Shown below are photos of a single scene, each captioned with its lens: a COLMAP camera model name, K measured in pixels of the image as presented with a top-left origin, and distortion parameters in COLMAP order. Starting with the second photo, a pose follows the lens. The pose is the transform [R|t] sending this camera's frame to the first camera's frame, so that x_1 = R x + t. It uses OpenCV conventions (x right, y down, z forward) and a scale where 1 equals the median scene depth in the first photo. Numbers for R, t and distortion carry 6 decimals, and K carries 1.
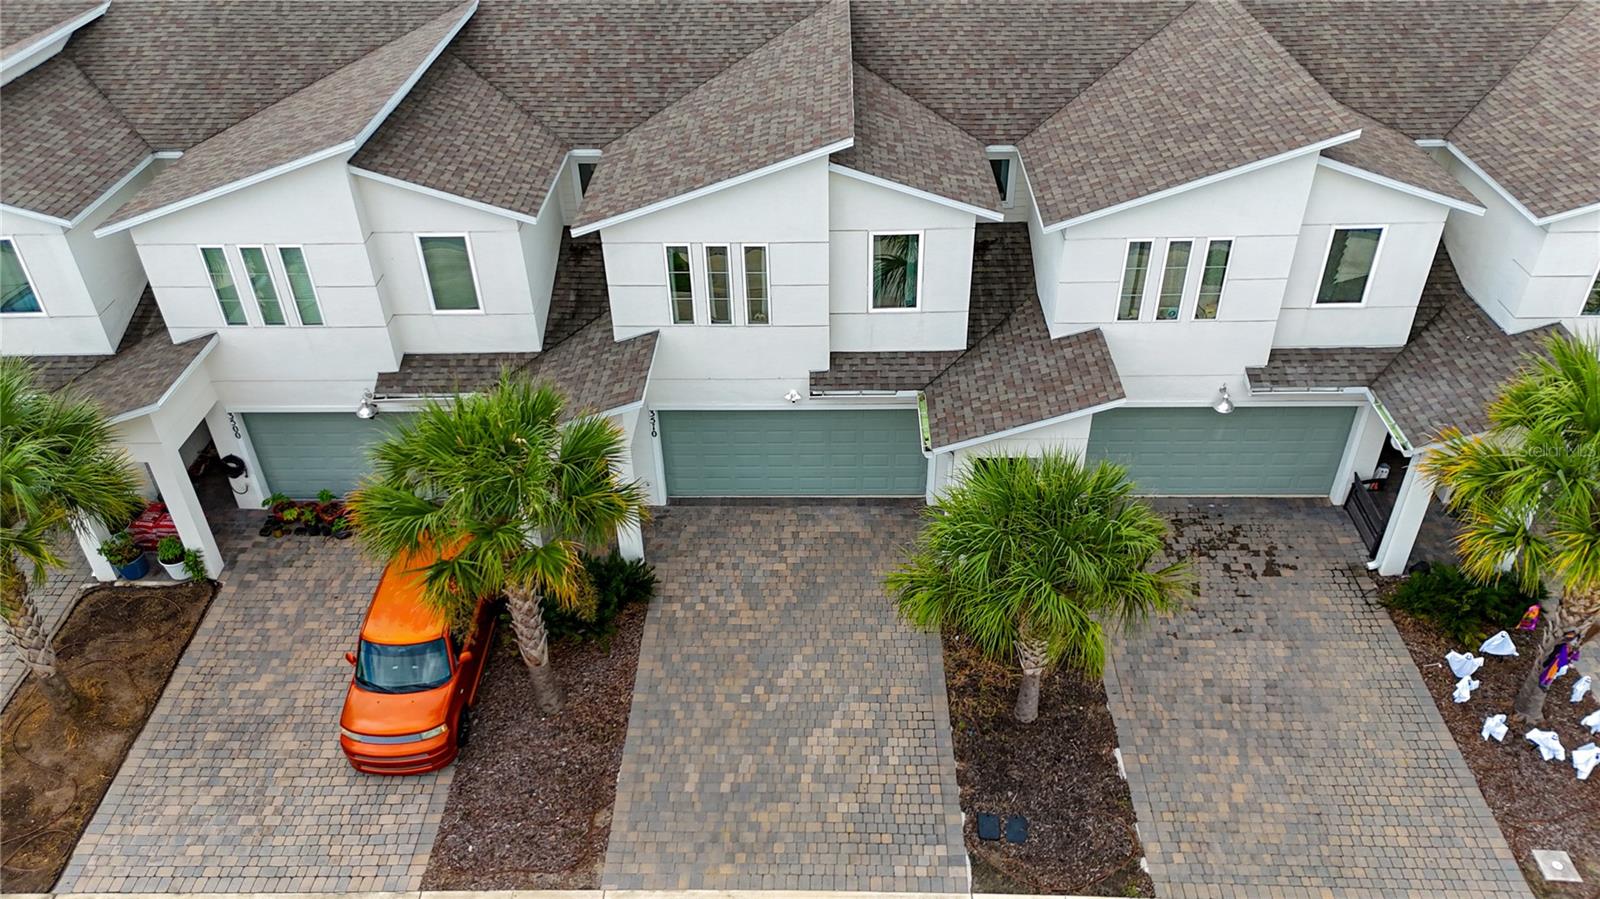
lens RADIAL K [[1174.4, 0, 802.5], [0, 1174.4, 444.2], [0, 0, 1]] dist [0.062842, -0.065215]
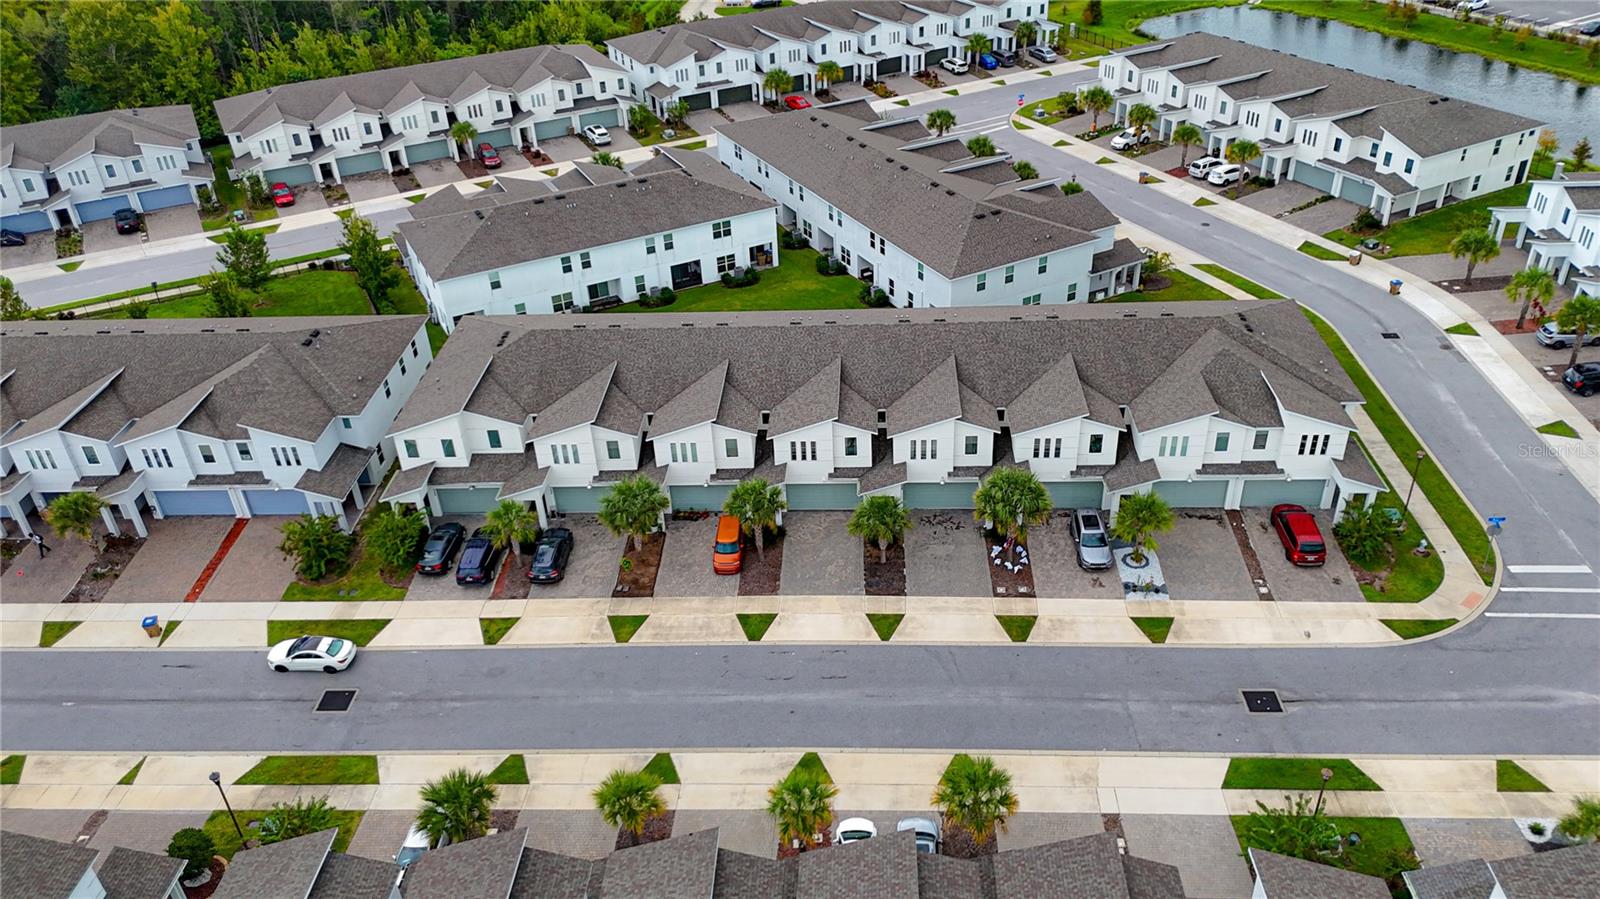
lens RADIAL K [[1174.4, 0, 802.5], [0, 1174.4, 444.2], [0, 0, 1]] dist [0.062842, -0.065215]
pose [[0.999279, -0.006561, -0.037390, 0.065240], [0.004476, 0.998445, -0.055563, 0.051631], [0.037696, 0.055356, 0.997755, -2.724475]]
